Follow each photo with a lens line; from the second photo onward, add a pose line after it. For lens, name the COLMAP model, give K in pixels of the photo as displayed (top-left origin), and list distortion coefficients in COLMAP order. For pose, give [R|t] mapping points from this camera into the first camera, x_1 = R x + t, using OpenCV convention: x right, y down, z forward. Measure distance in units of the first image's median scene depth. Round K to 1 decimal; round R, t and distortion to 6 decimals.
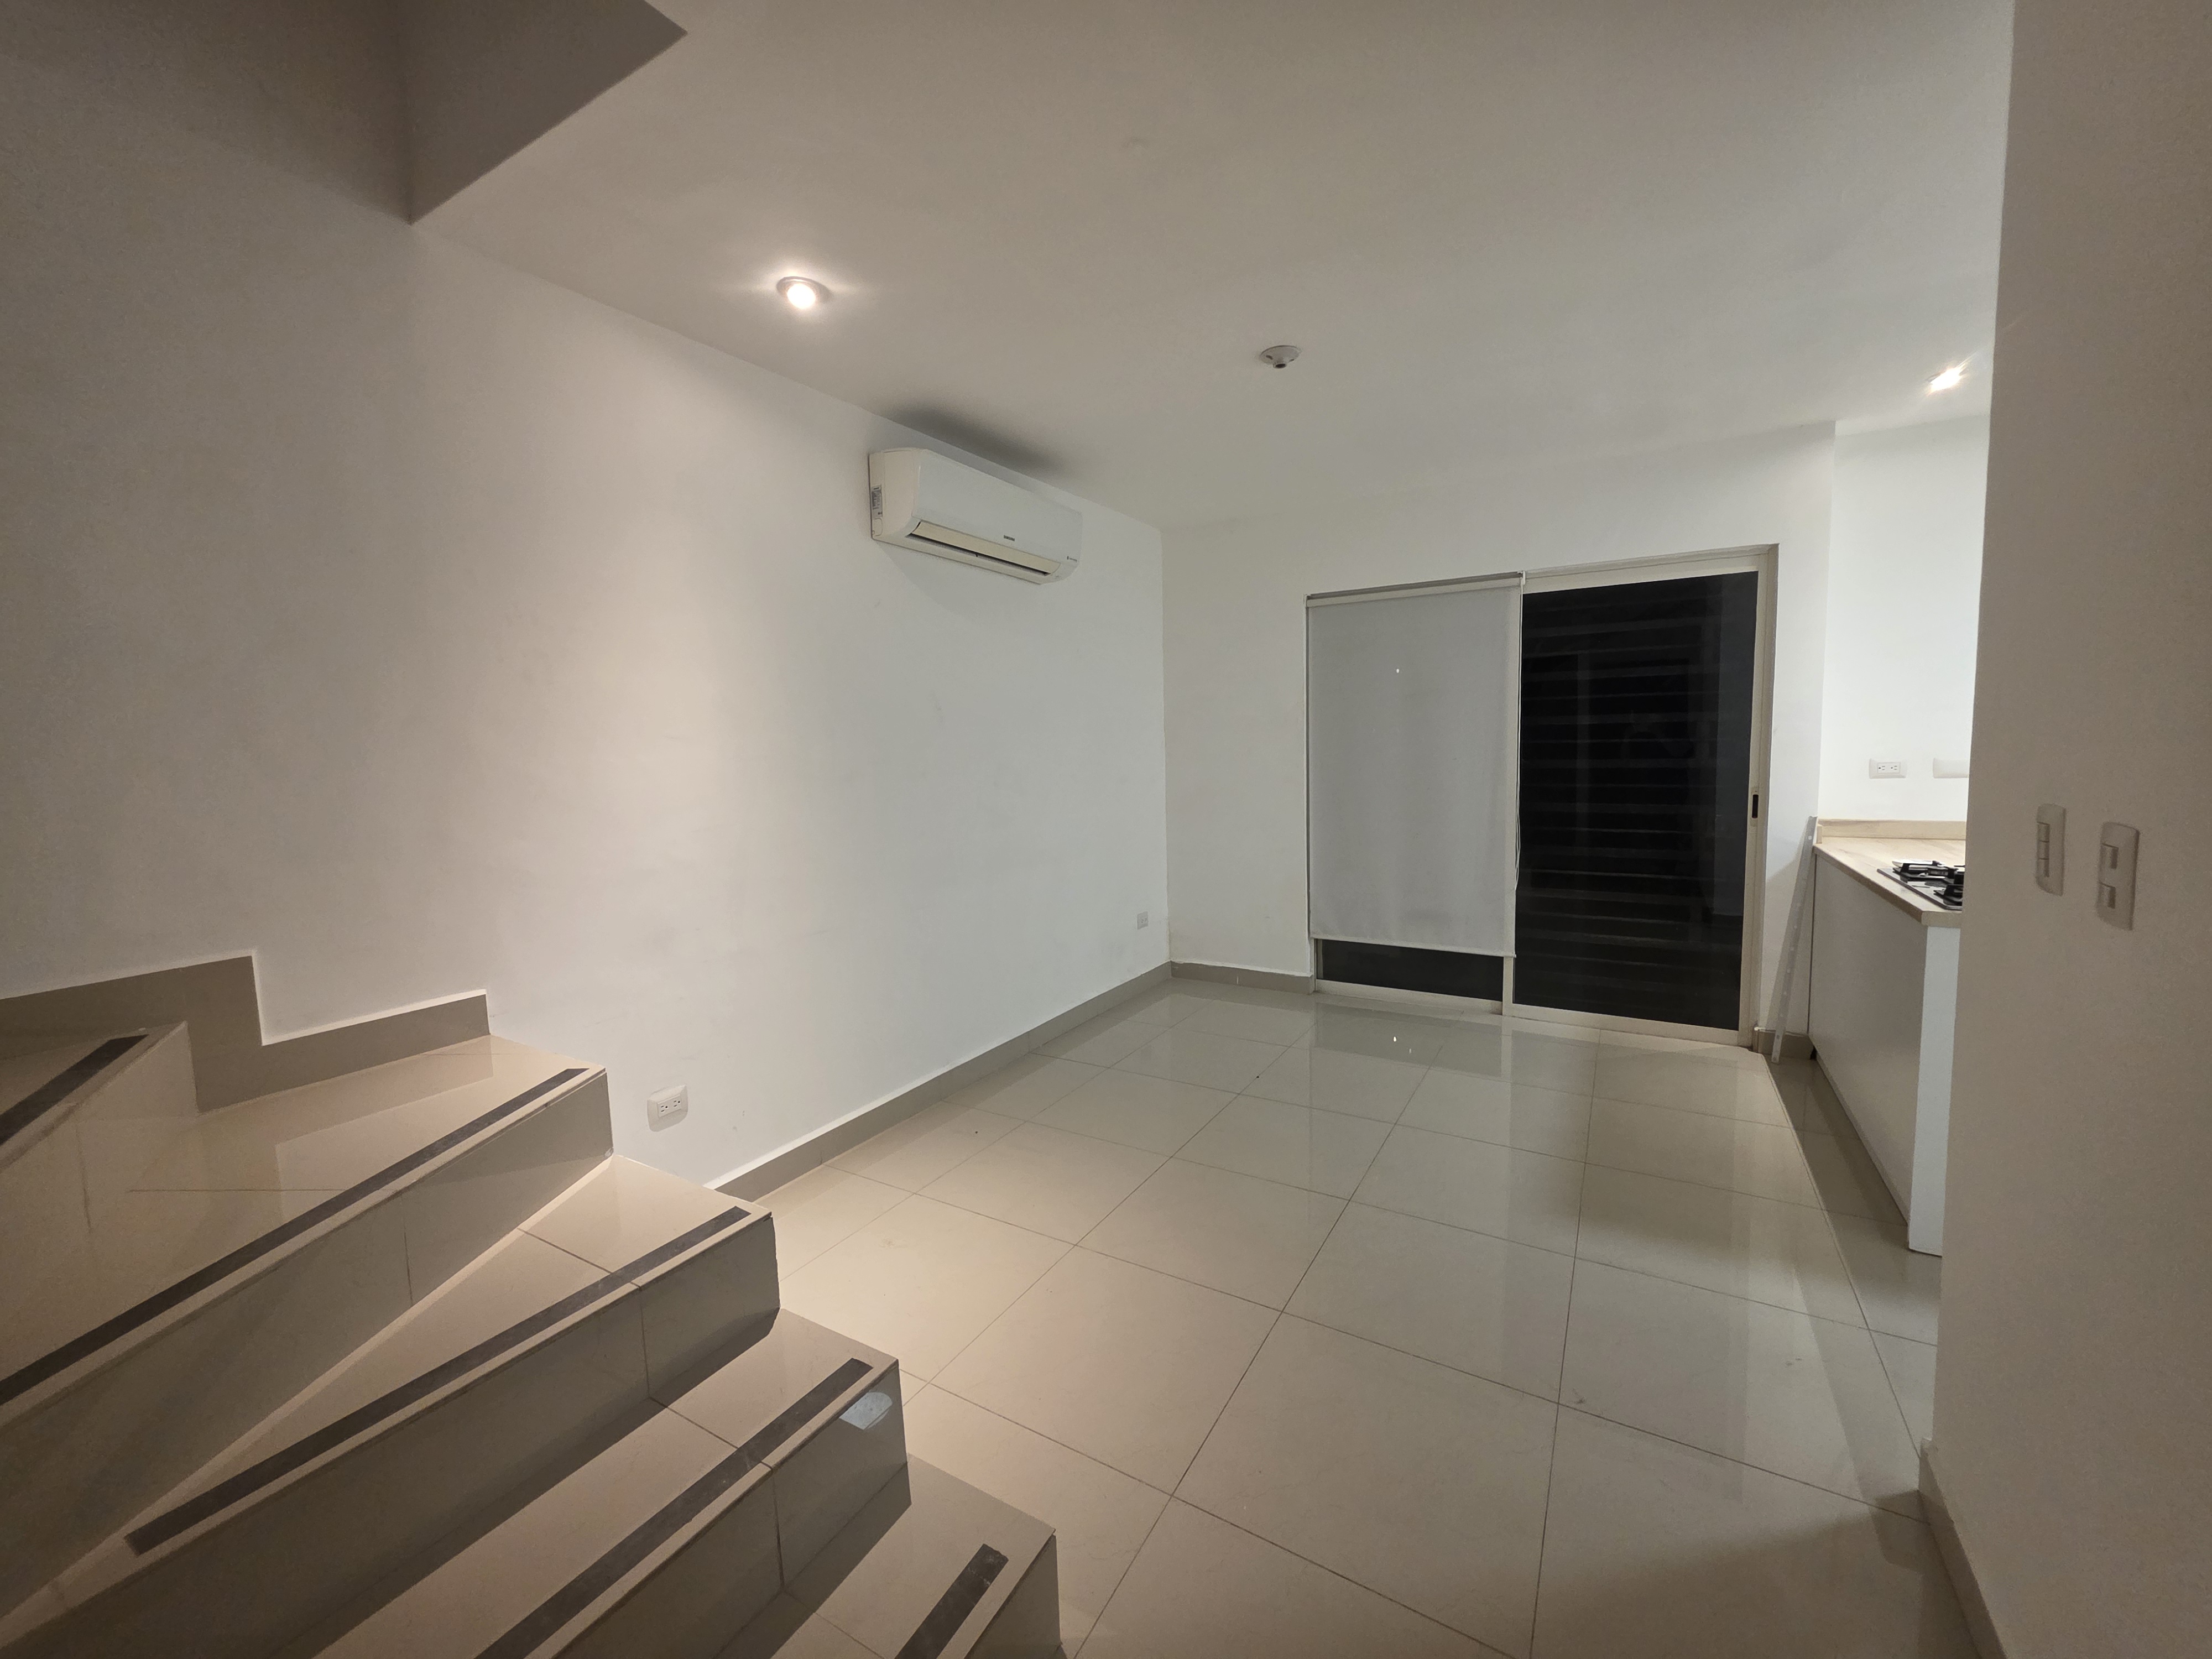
lens RADIAL K [[879.8, 0, 1101.1], [0, 879.8, 820.5], [0, 0, 1]] dist [0.002089, -0.000151]
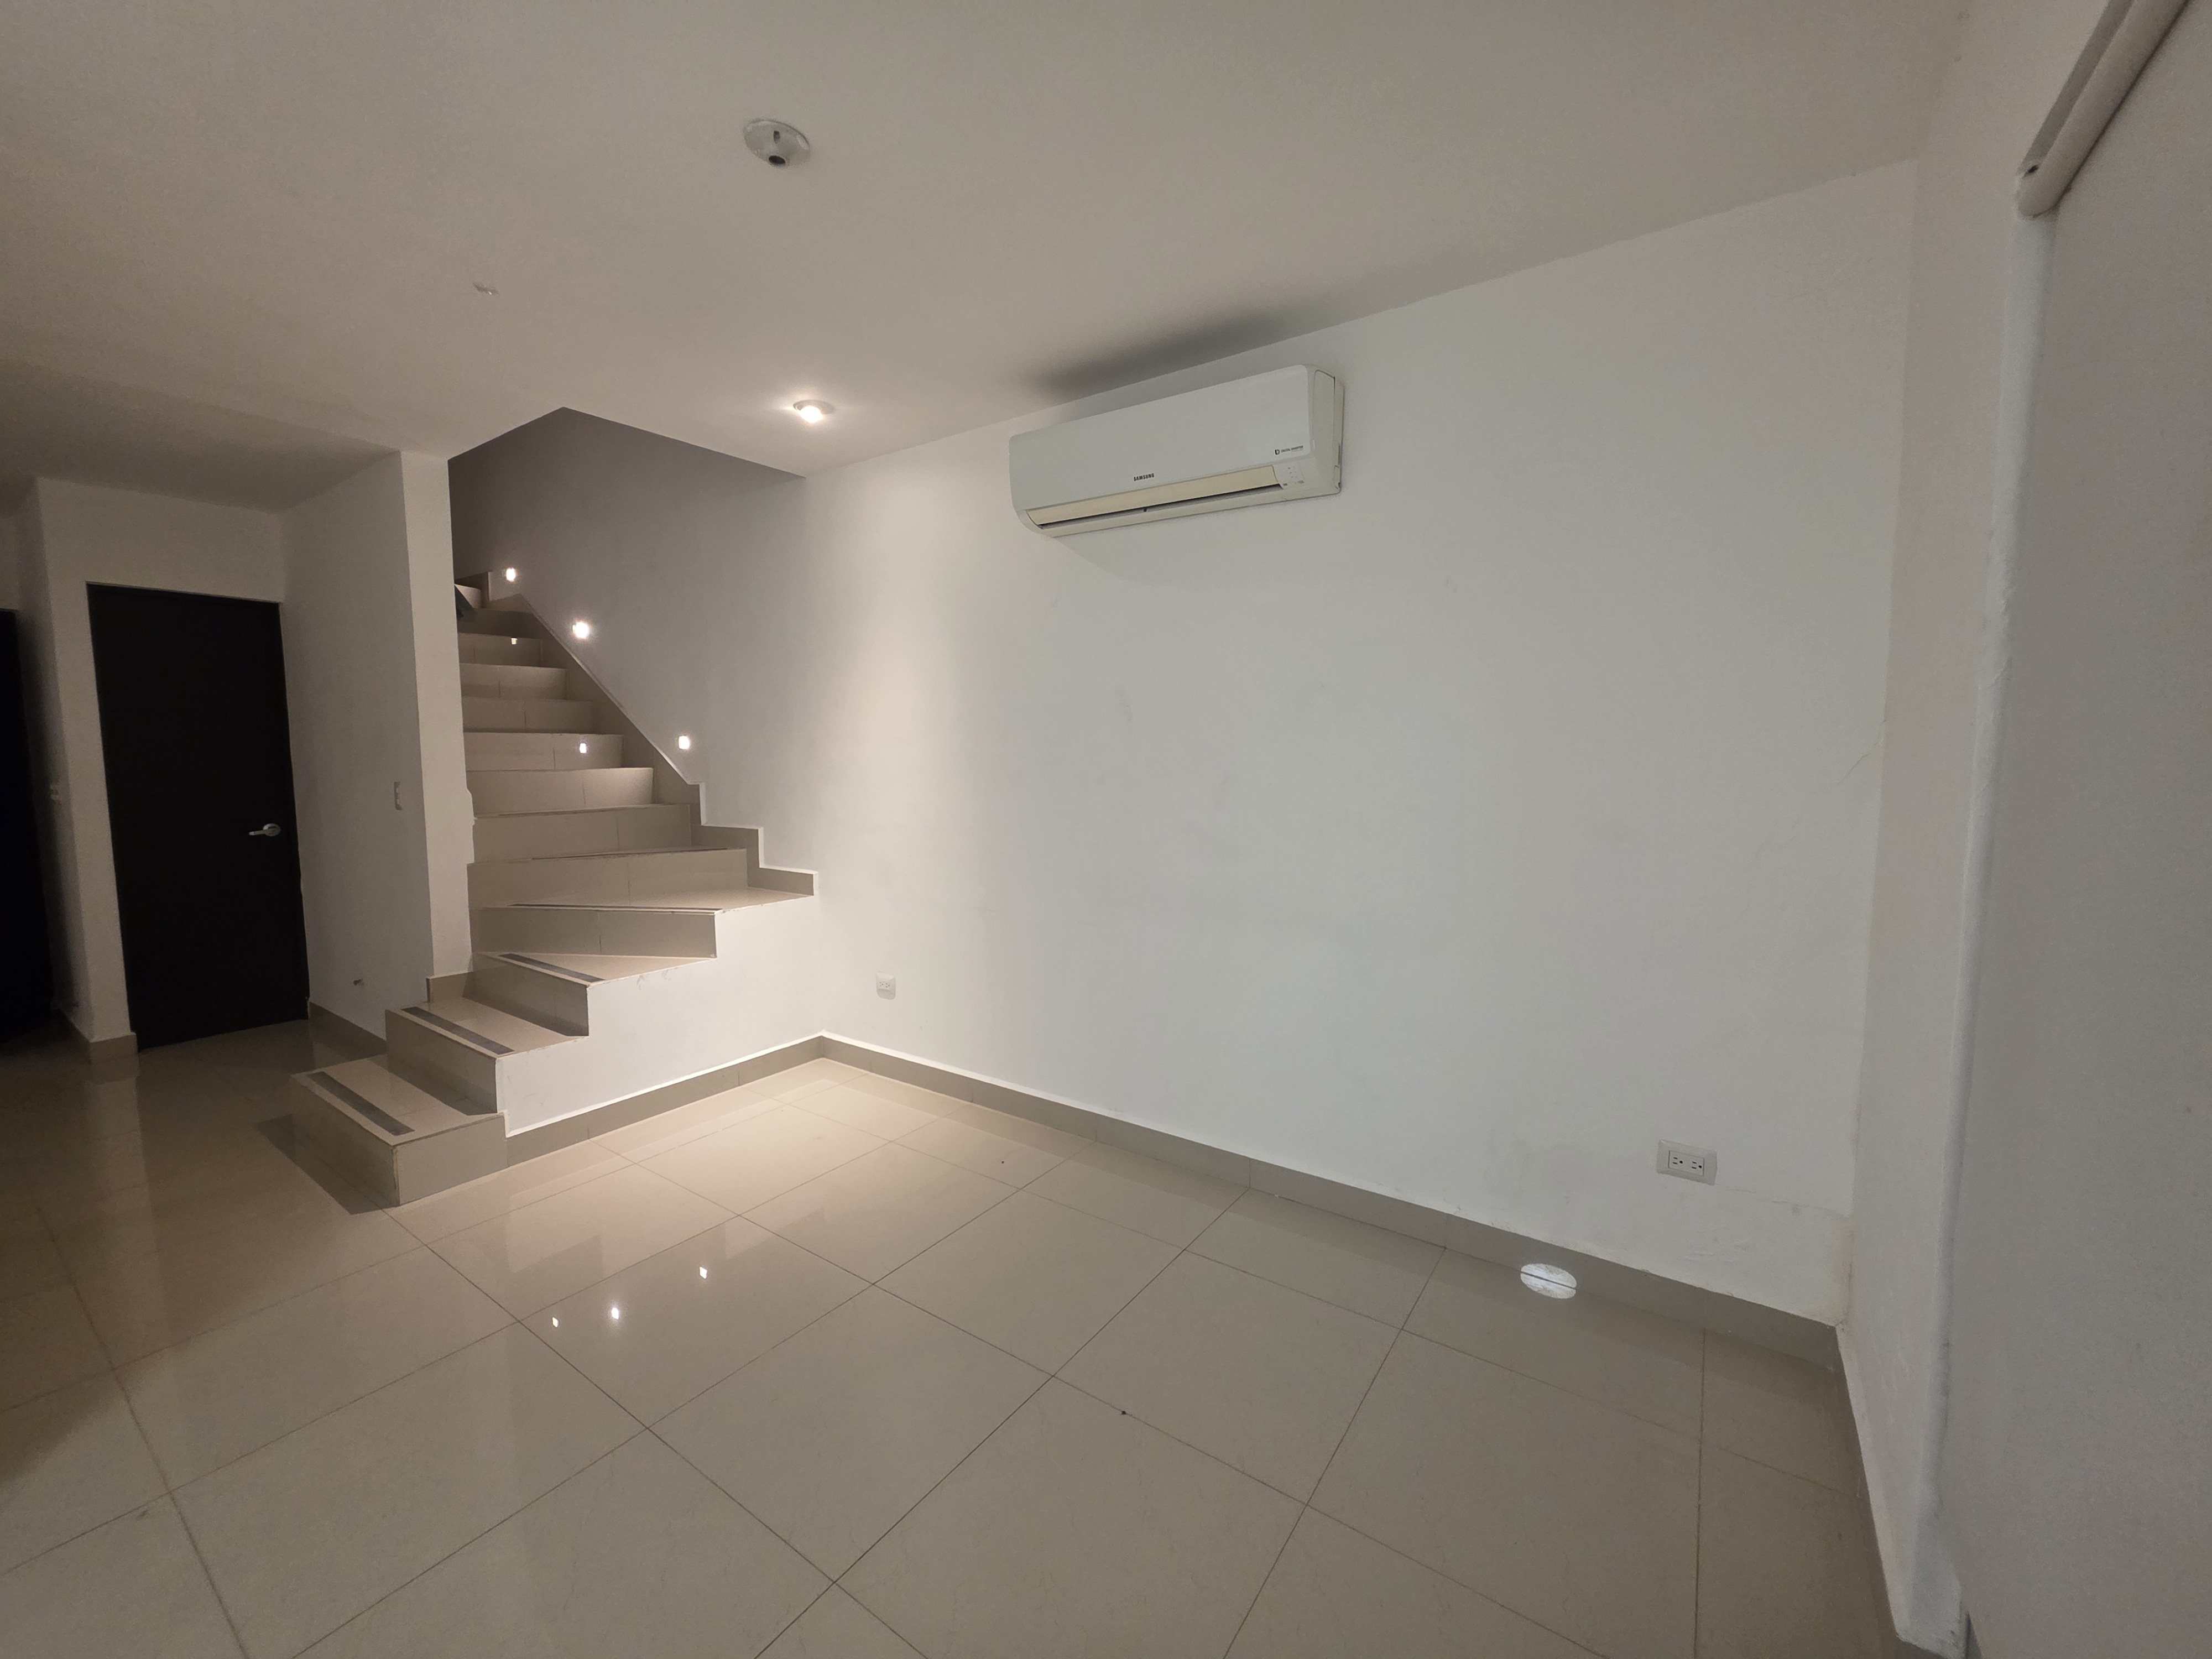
lens RADIAL K [[879.8, 0, 1101.1], [0, 879.8, 820.5], [0, 0, 1]] dist [0.002089, -0.000151]
pose [[-0.056767, 0.110335, -0.992272, 0.643722], [-0.084825, 0.989748, 0.114907, -0.106318], [0.994777, 0.090693, -0.046826, 0.969838]]
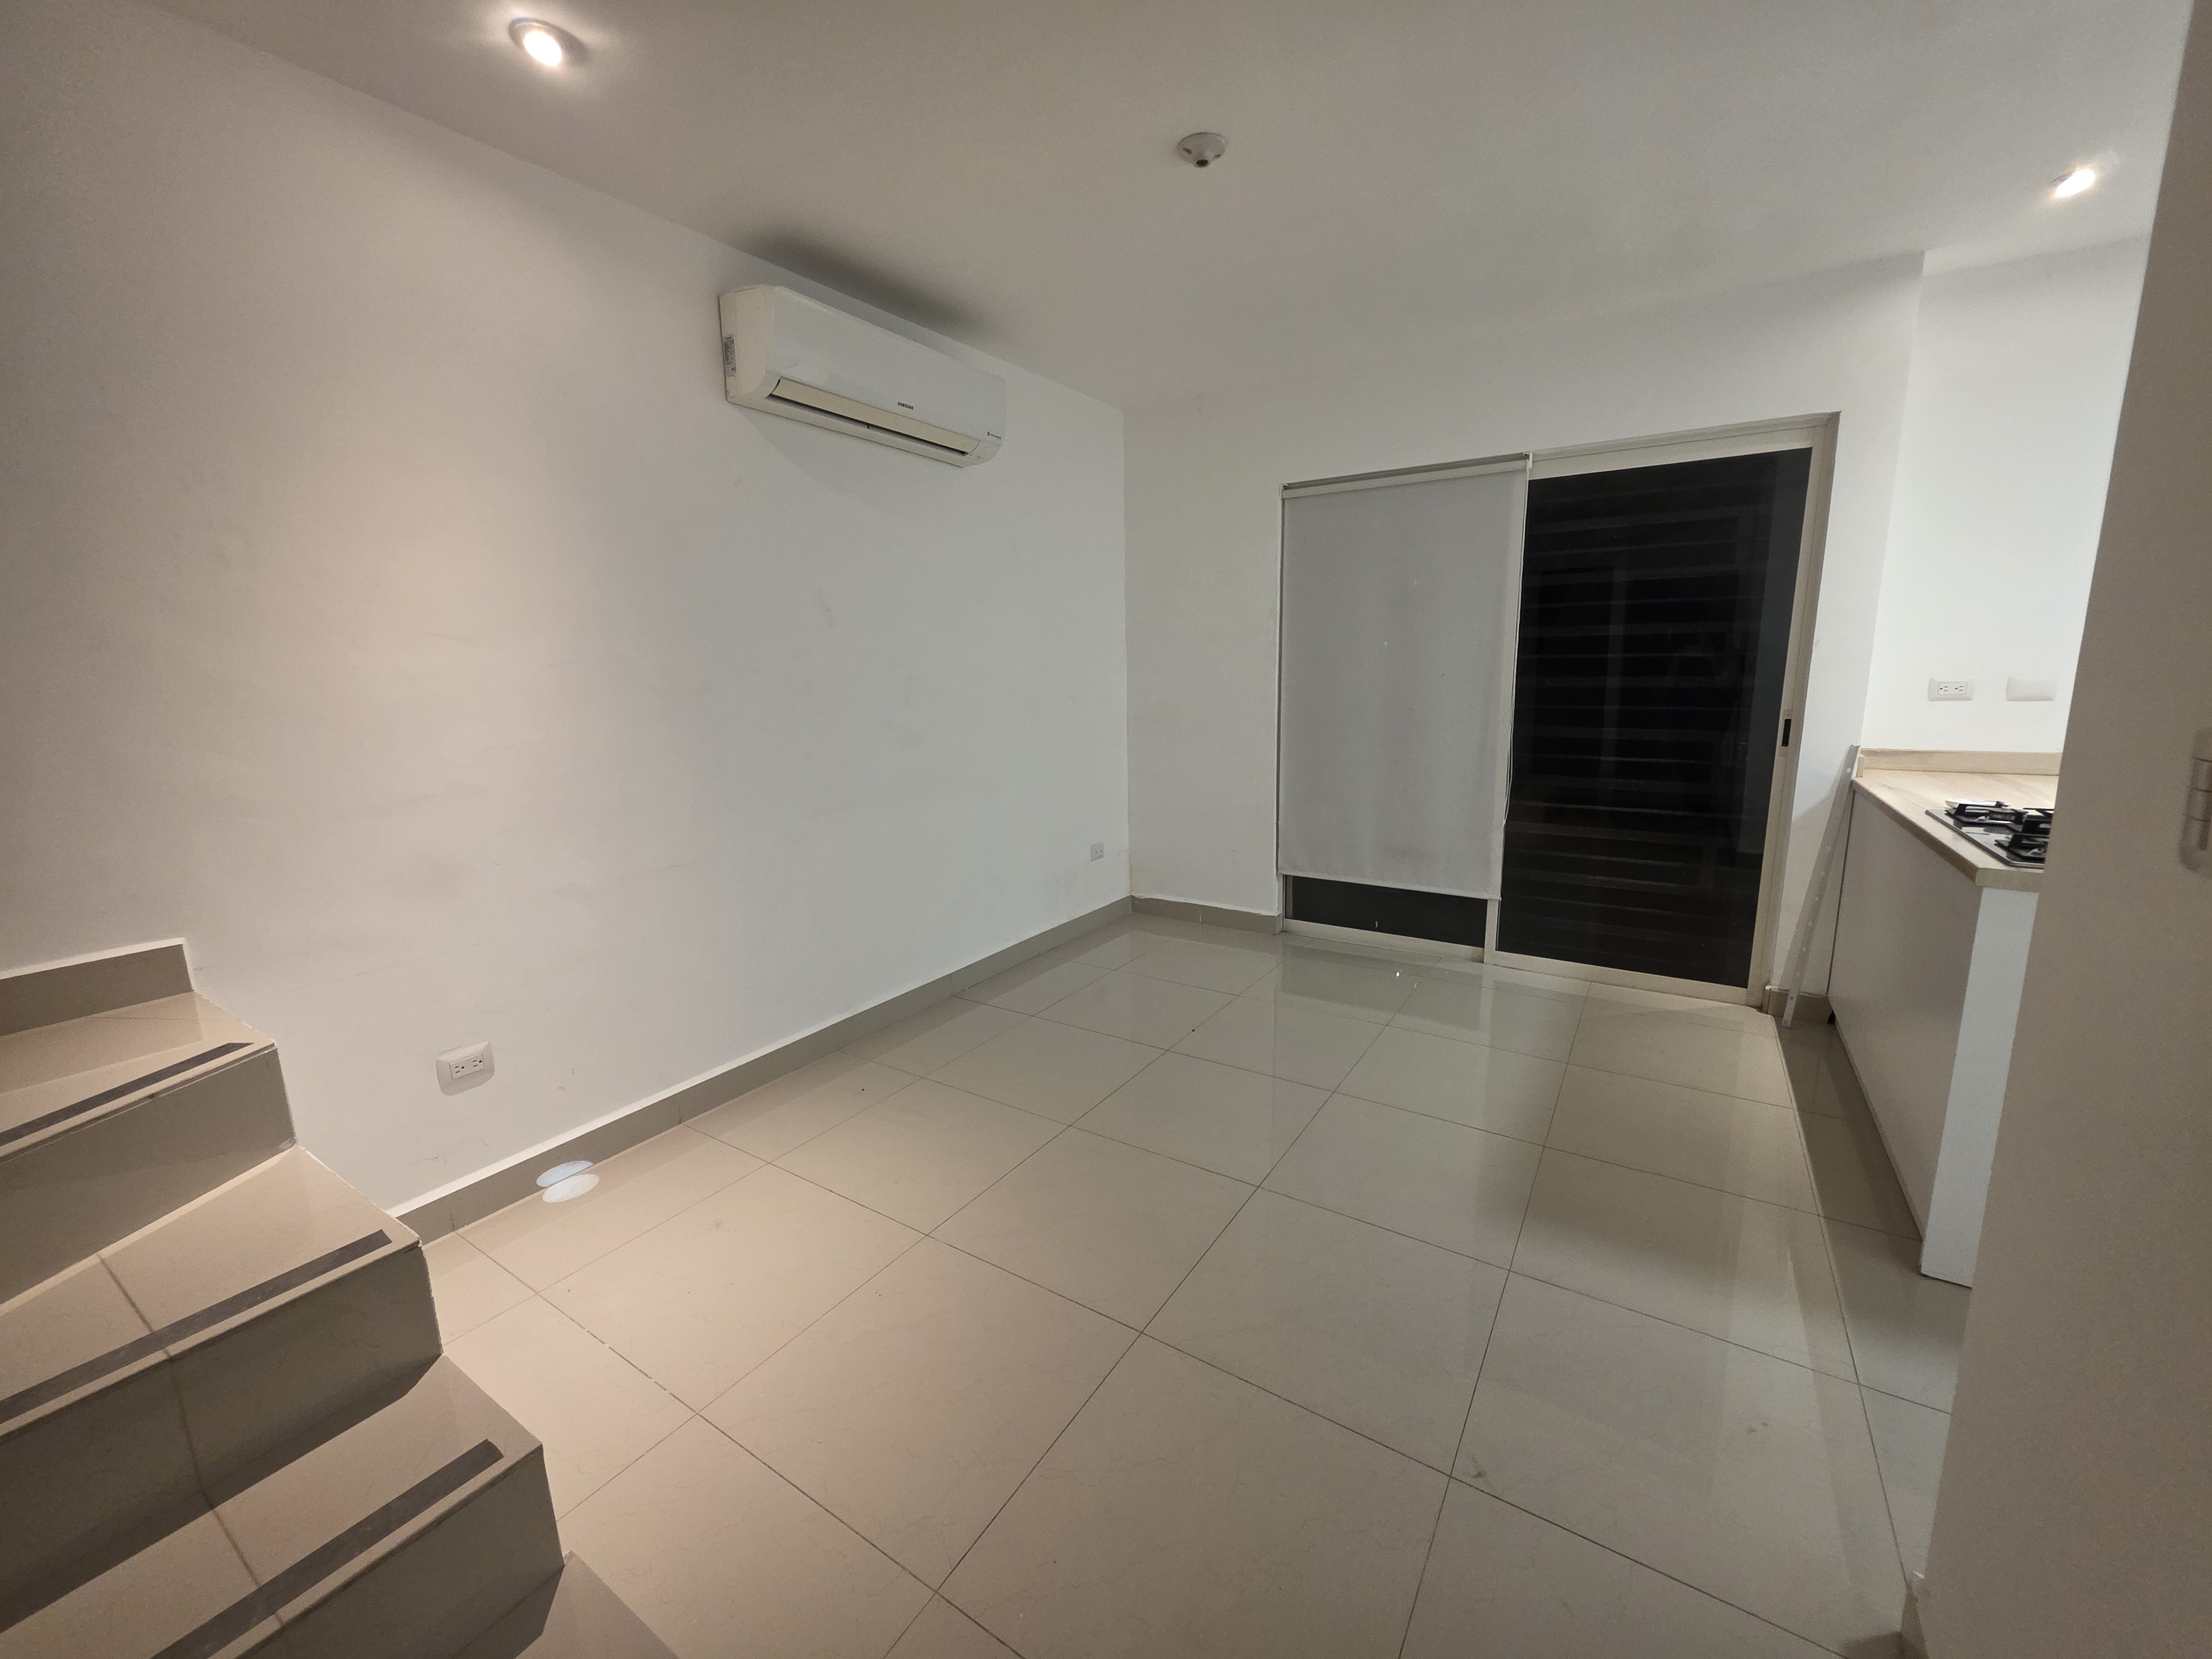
lens RADIAL K [[879.8, 0, 1101.1], [0, 879.8, 820.5], [0, 0, 1]] dist [0.002089, -0.000151]
pose [[0.999361, 0.012899, -0.033337, 0.110363], [-0.009900, 0.996018, 0.088606, -0.000410], [0.034347, -0.088219, 0.995509, 0.121771]]
